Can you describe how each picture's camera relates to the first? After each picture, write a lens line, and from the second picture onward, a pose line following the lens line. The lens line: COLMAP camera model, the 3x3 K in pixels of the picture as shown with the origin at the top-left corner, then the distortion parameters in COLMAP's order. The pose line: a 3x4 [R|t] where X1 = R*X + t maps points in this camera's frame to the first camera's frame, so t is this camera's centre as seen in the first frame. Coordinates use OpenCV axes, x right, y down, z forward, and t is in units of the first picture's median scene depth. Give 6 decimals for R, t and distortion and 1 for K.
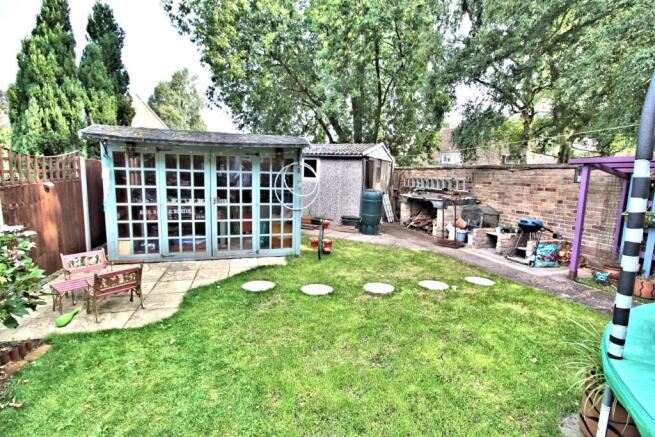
lens RADIAL K [[305.4, 0, 327.5], [0, 305.4, 218.5], [0, 0, 1]] dist [0.000876, 0.000016]
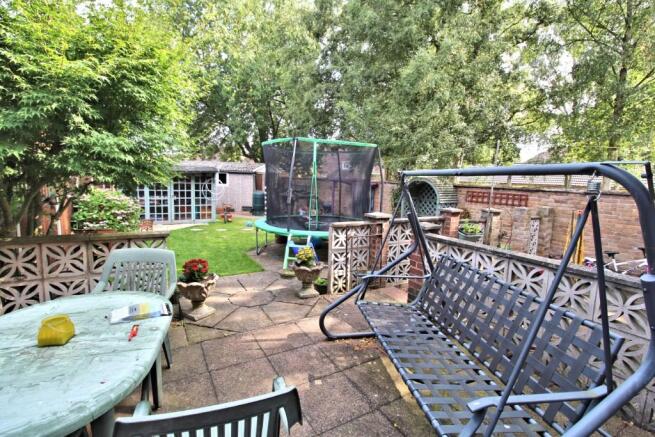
lens RADIAL K [[305.4, 0, 327.5], [0, 305.4, 218.5], [0, 0, 1]] dist [0.000876, 0.000016]
pose [[0.971900, -0.029591, 0.233526, 0.172252], [0.031630, 0.999487, -0.004989, 0.133611], [-0.233259, 0.012235, 0.972338, -1.259827]]
